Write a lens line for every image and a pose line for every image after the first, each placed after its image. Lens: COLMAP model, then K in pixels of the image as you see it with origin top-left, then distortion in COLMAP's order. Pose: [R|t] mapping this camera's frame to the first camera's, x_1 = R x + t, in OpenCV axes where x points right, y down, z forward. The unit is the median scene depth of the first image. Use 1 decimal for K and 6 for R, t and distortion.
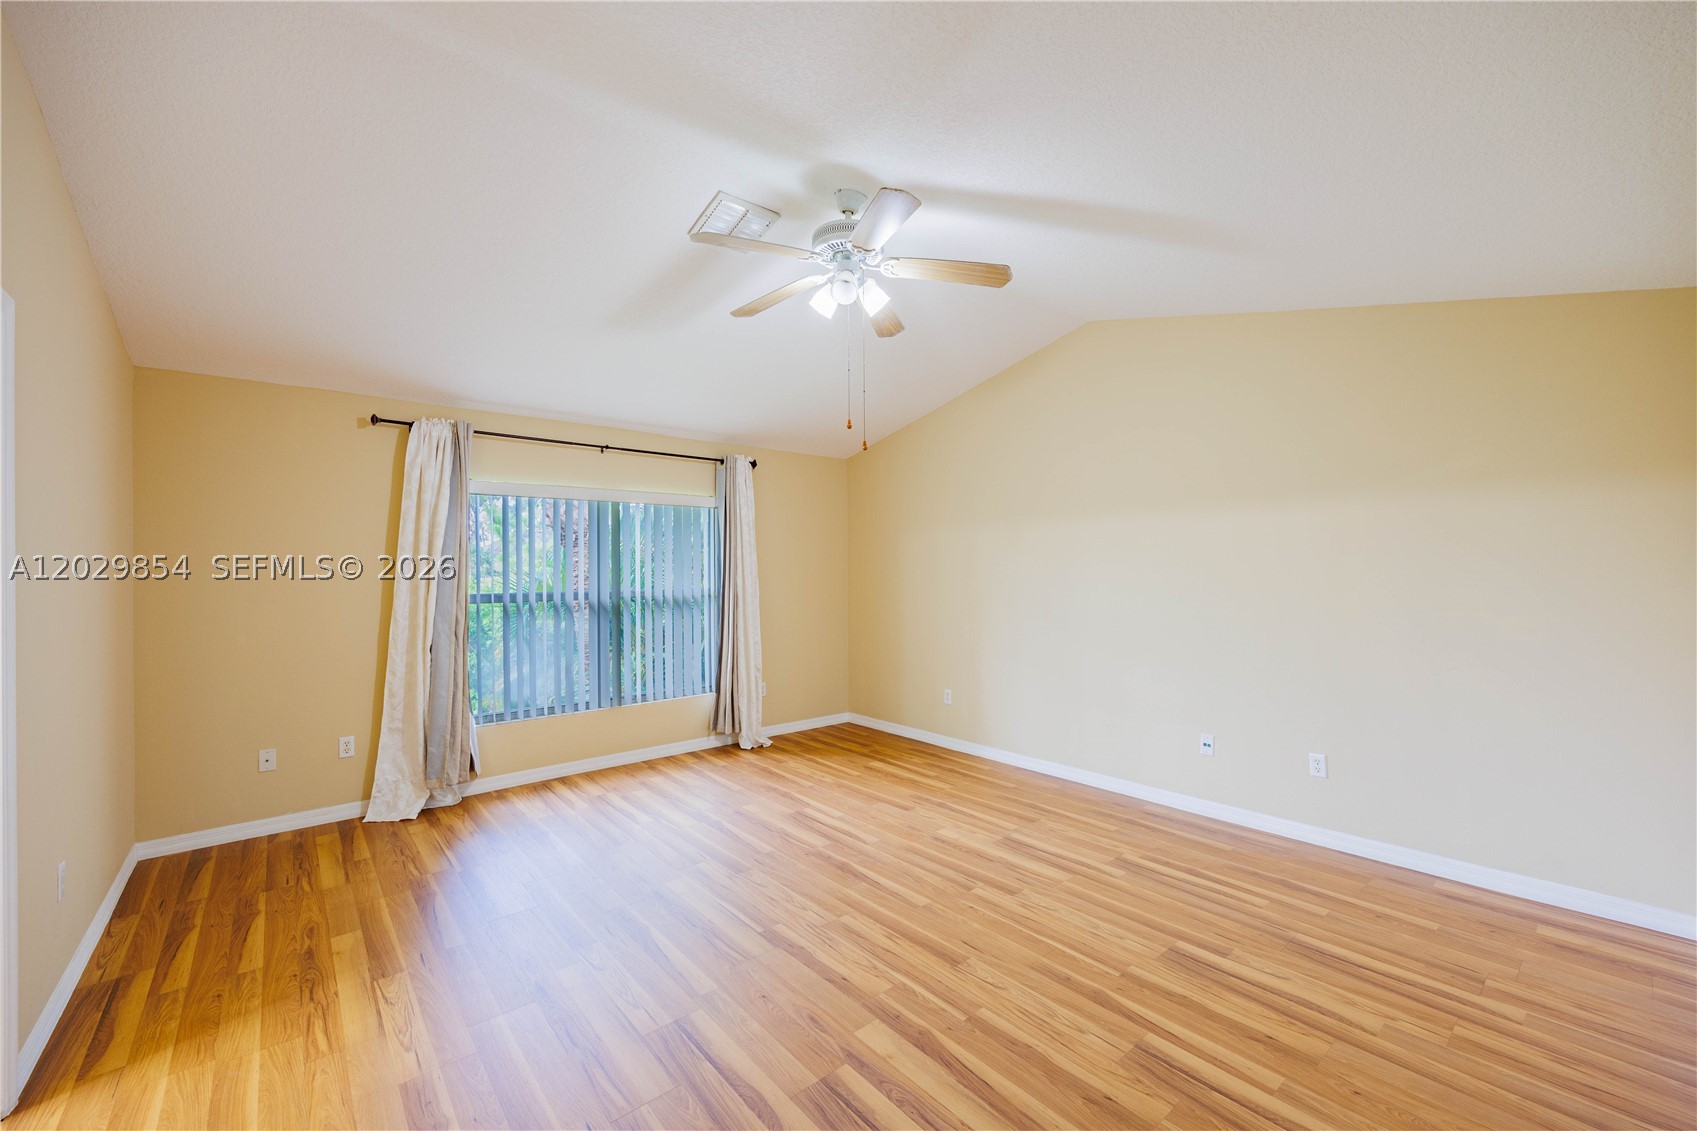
lens RADIAL K [[675.2, 0, 847.8], [0, 675.2, 571.3], [0, 0, 1]] dist [-0.001449, 0.000226]
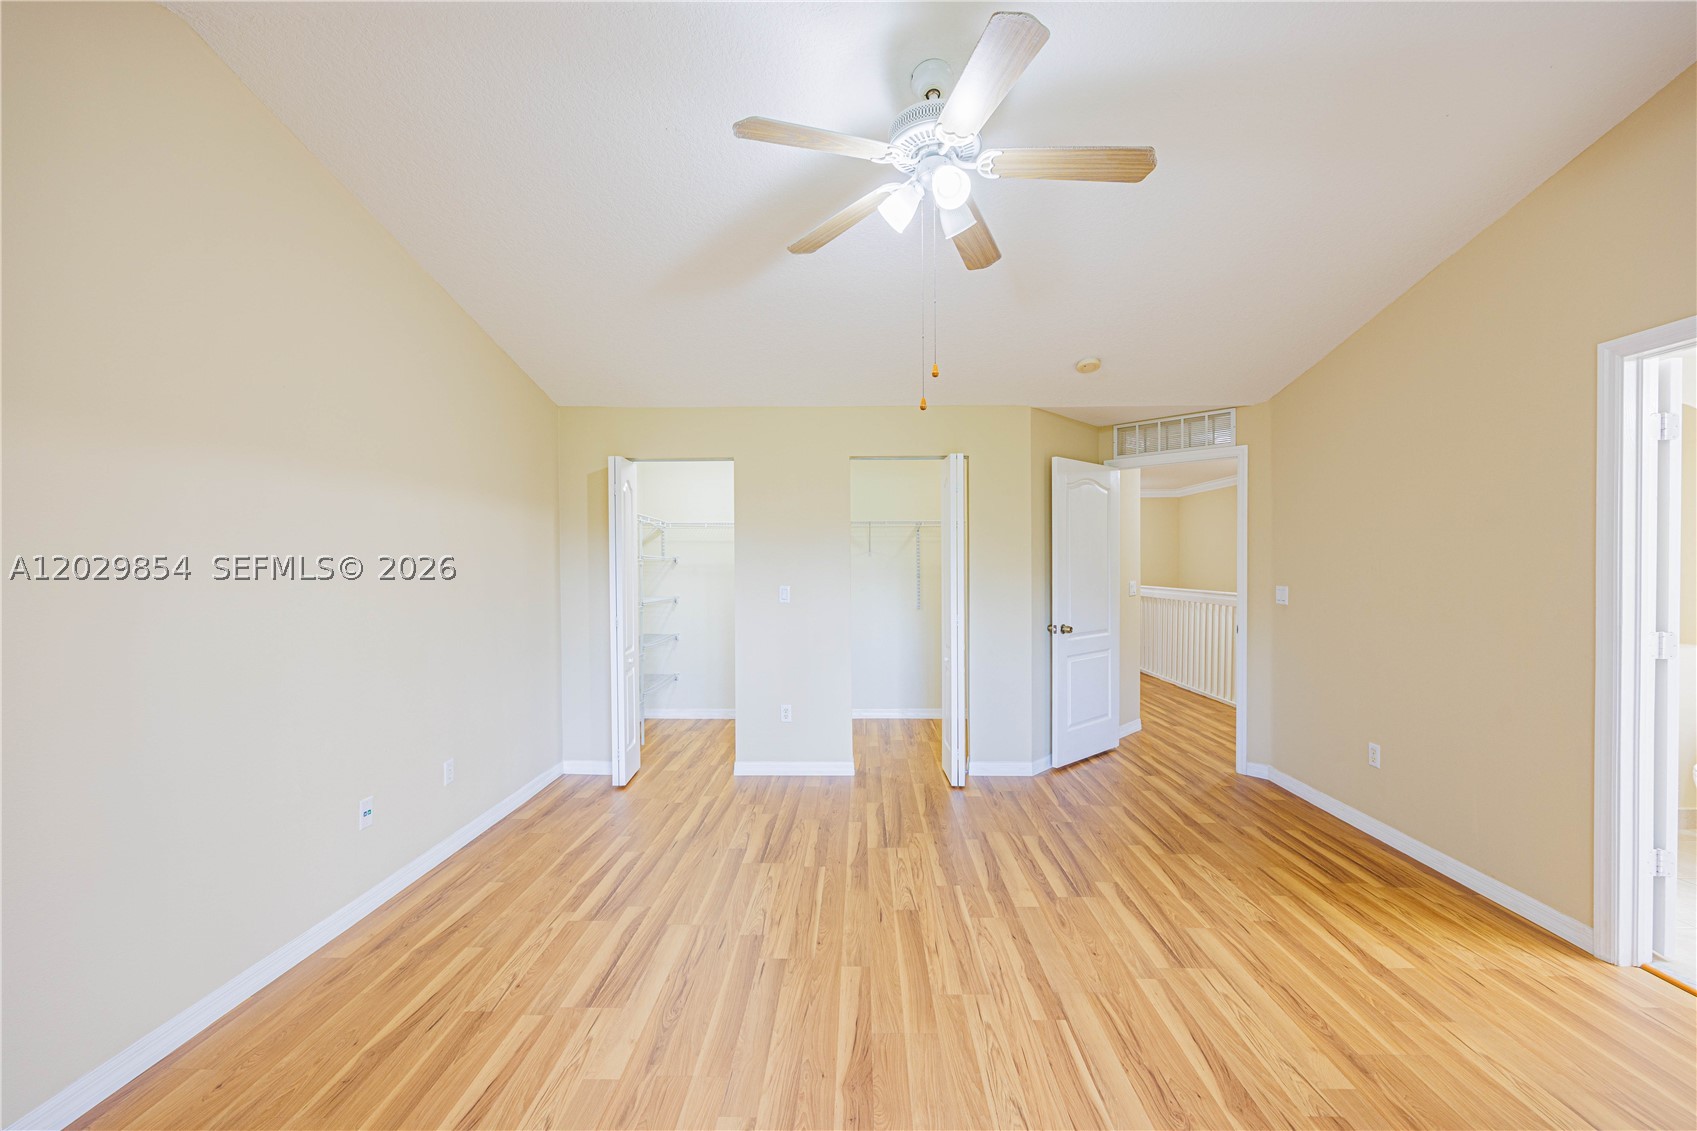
lens RADIAL K [[675.2, 0, 847.8], [0, 675.2, 571.3], [0, 0, 1]] dist [-0.001449, 0.000226]
pose [[-0.749988, 0.002733, 0.661446, -0.353401], [0.010873, 0.999907, 0.008197, 0.003866], [-0.661362, 0.013339, -0.749948, 1.340843]]
